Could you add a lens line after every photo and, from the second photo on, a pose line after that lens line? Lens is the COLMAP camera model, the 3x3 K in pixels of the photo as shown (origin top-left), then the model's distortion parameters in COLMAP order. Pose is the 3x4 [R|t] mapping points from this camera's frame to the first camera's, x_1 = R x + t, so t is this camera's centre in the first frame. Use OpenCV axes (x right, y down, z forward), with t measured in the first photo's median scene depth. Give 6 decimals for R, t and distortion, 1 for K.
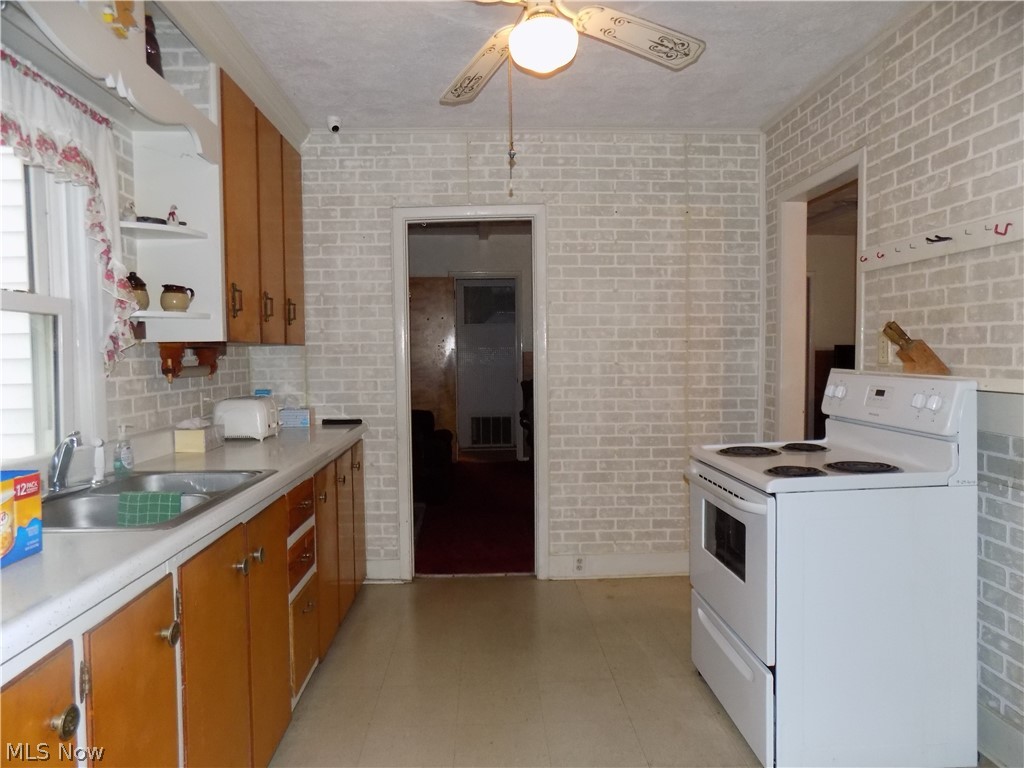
lens RADIAL K [[683.4, 0, 512.6], [0, 683.4, 383.3], [0, 0, 1]] dist [-0.008187, 0.000814]
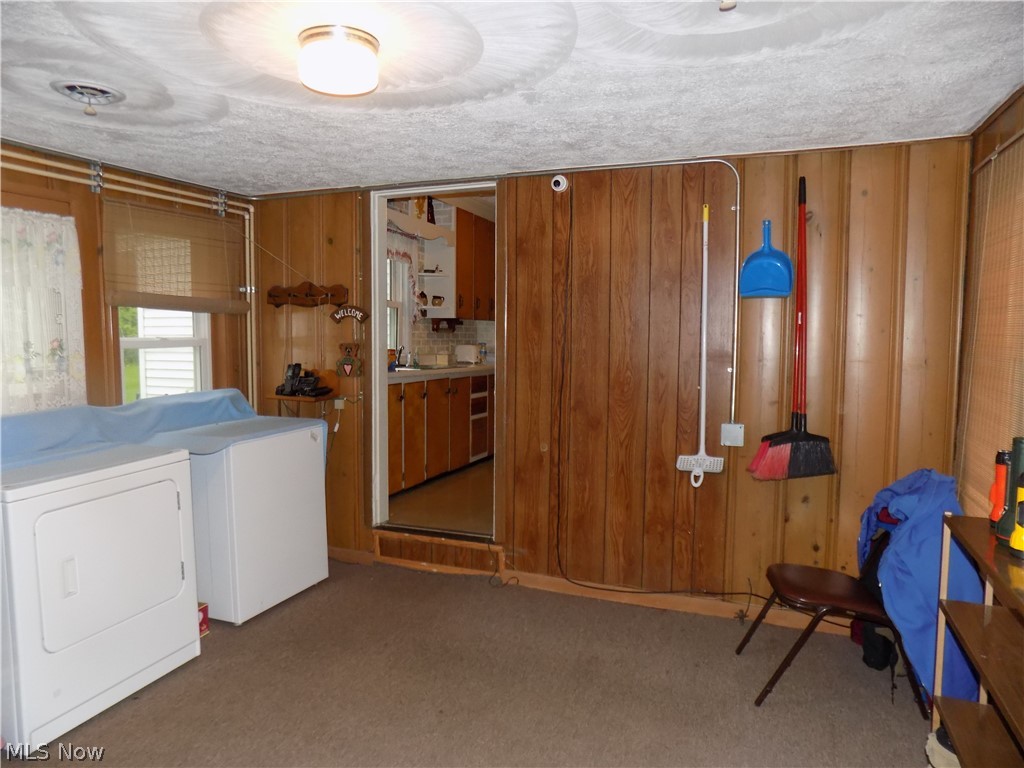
lens RADIAL K [[683.4, 0, 511.4], [0, 683.4, 382.7], [0, 0, 1]] dist [-0.008187, 0.000814]
pose [[0.919651, 0.051945, -0.389286, 0.768366], [-0.040616, 0.998479, 0.037284, 0.073700], [0.390631, -0.018477, 0.920362, -1.243162]]
